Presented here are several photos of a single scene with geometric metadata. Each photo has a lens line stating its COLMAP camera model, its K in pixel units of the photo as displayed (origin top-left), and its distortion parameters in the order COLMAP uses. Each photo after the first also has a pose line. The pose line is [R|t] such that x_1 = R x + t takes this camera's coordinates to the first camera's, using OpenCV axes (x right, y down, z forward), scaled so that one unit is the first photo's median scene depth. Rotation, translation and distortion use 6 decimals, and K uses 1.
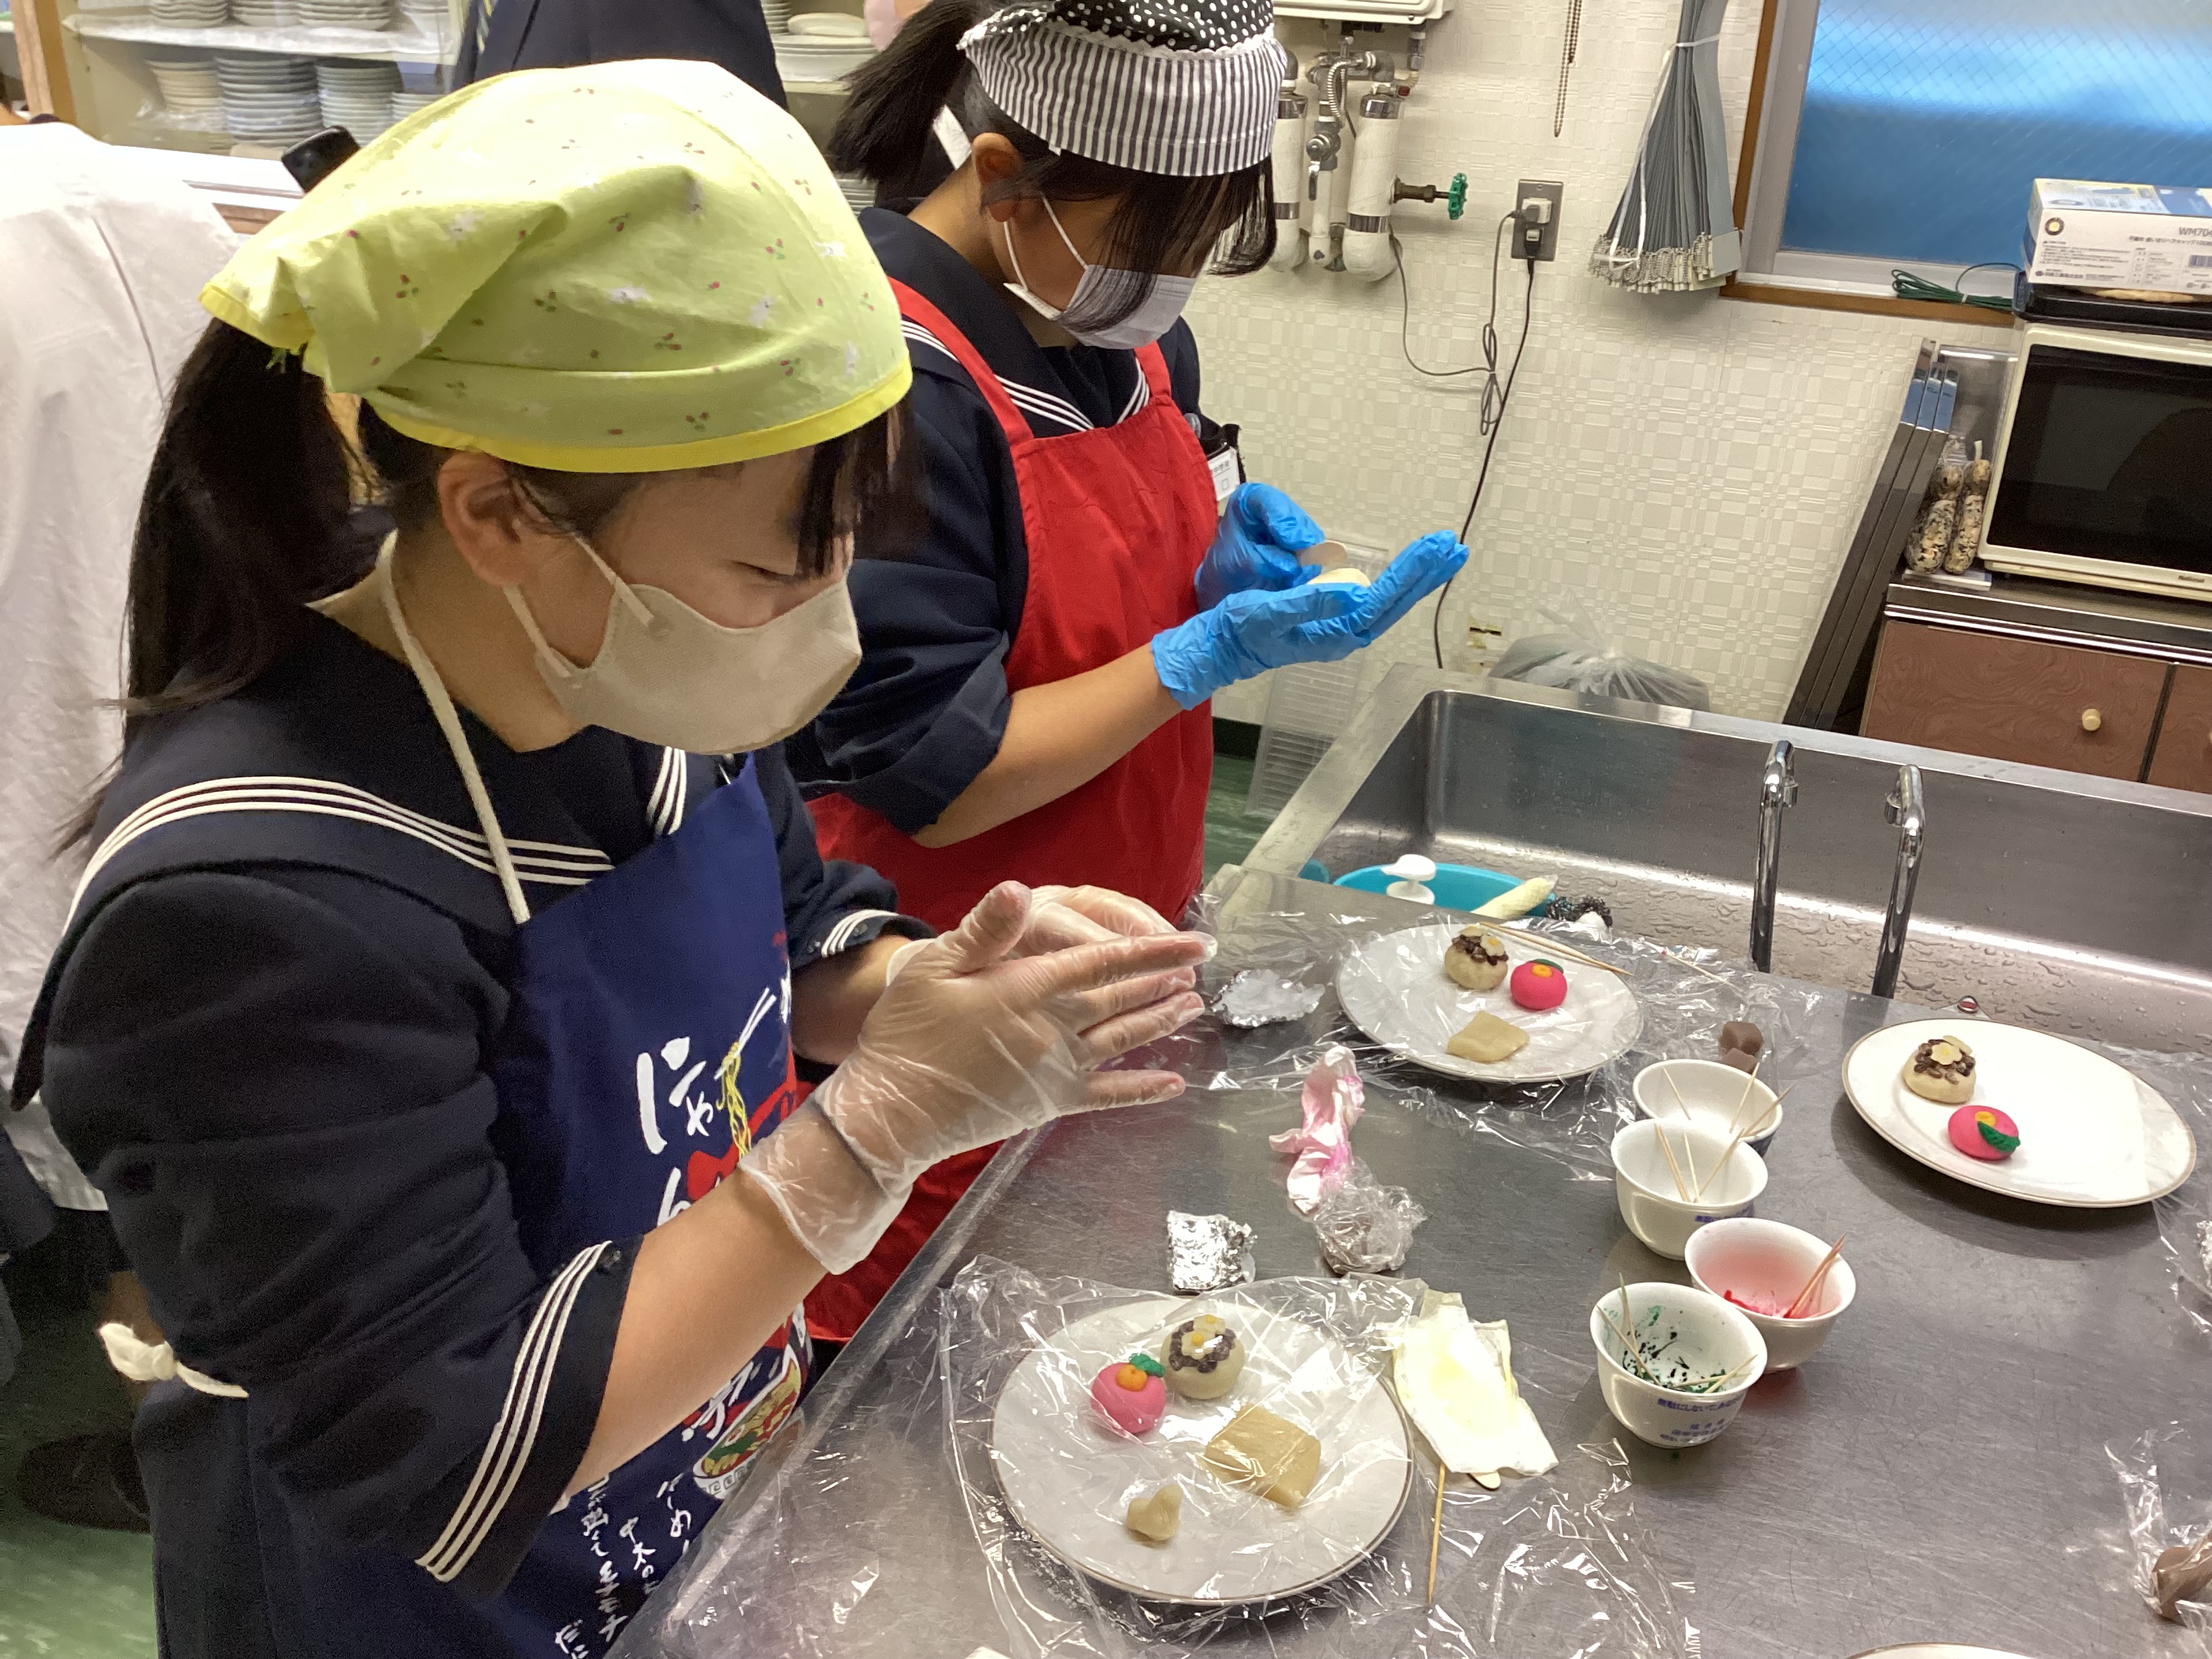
lens RADIAL K [[1994.1, 0, 1102.9], [0, 1994.1, 834.9], [0, 0, 1]] dist [0.076325, -0.138853]
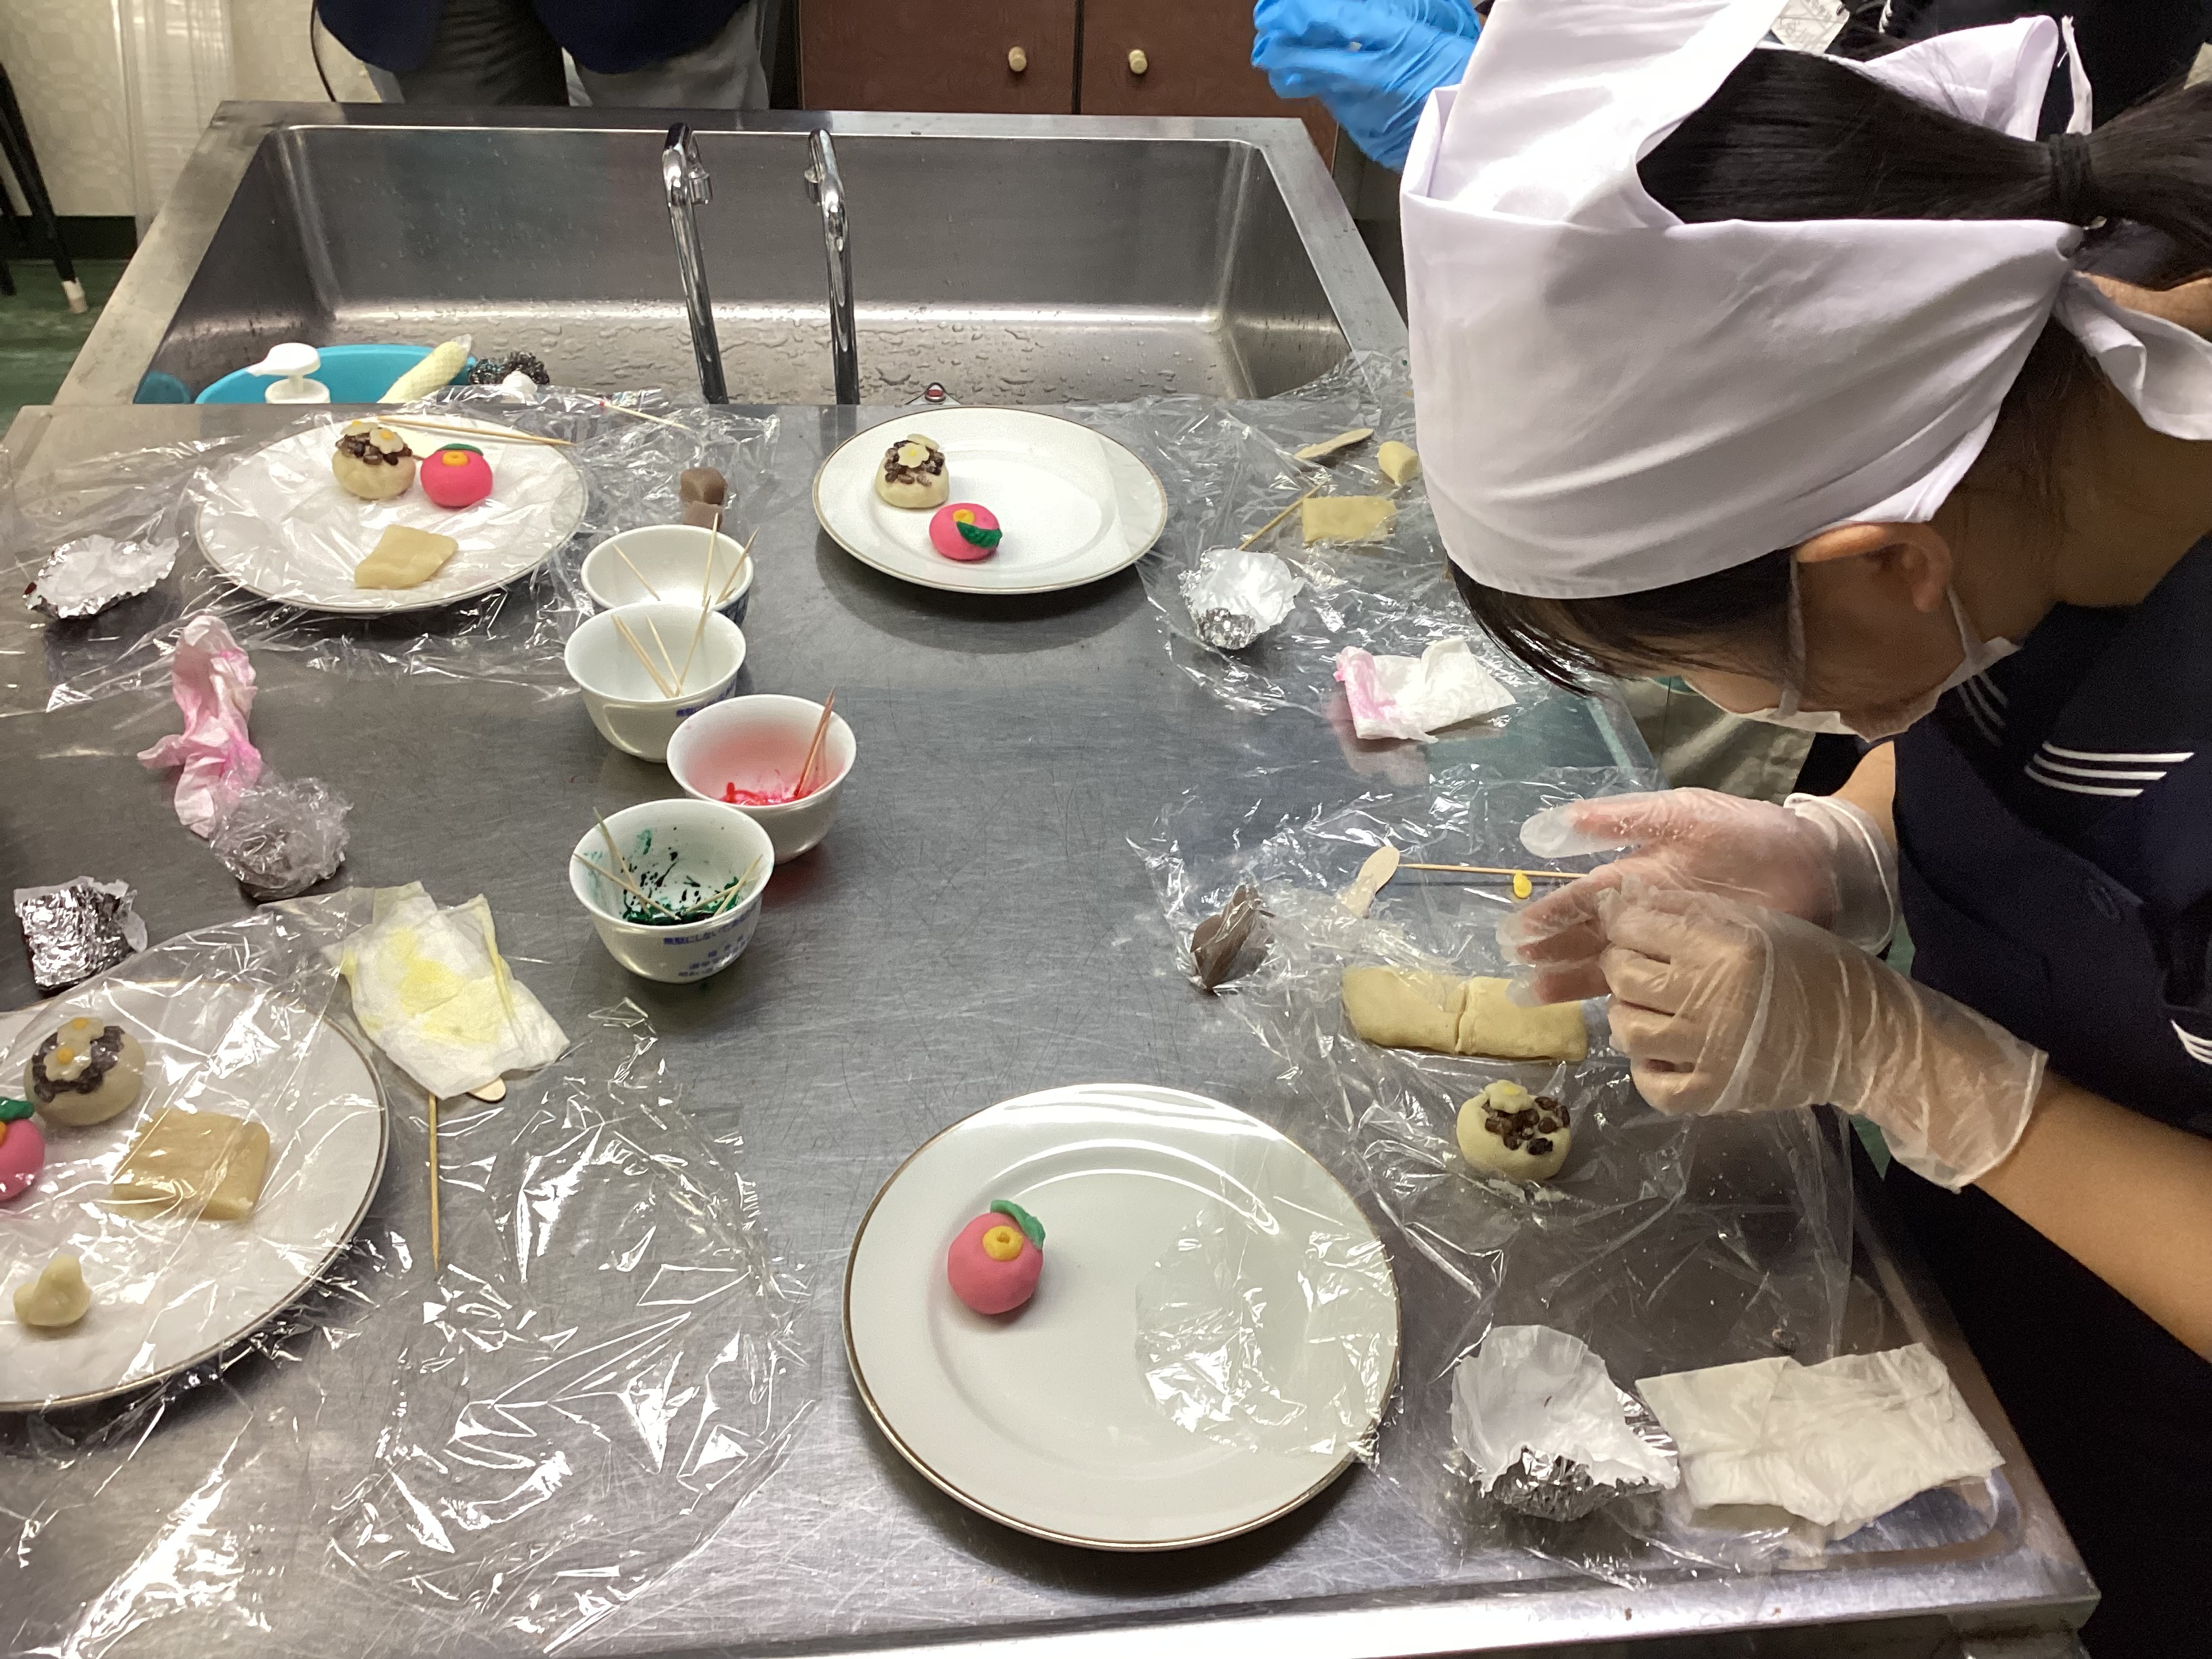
lens RADIAL K [[1994.1, 0, 1125.4], [0, 1994.1, 829.9], [0, 0, 1]] dist [0.076325, -0.138853]
pose [[0.872609, -0.293897, 0.390100, 0.105607], [0.180225, 0.936086, 0.302094, 0.012358], [-0.453952, -0.193304, 0.869805, 0.146391]]
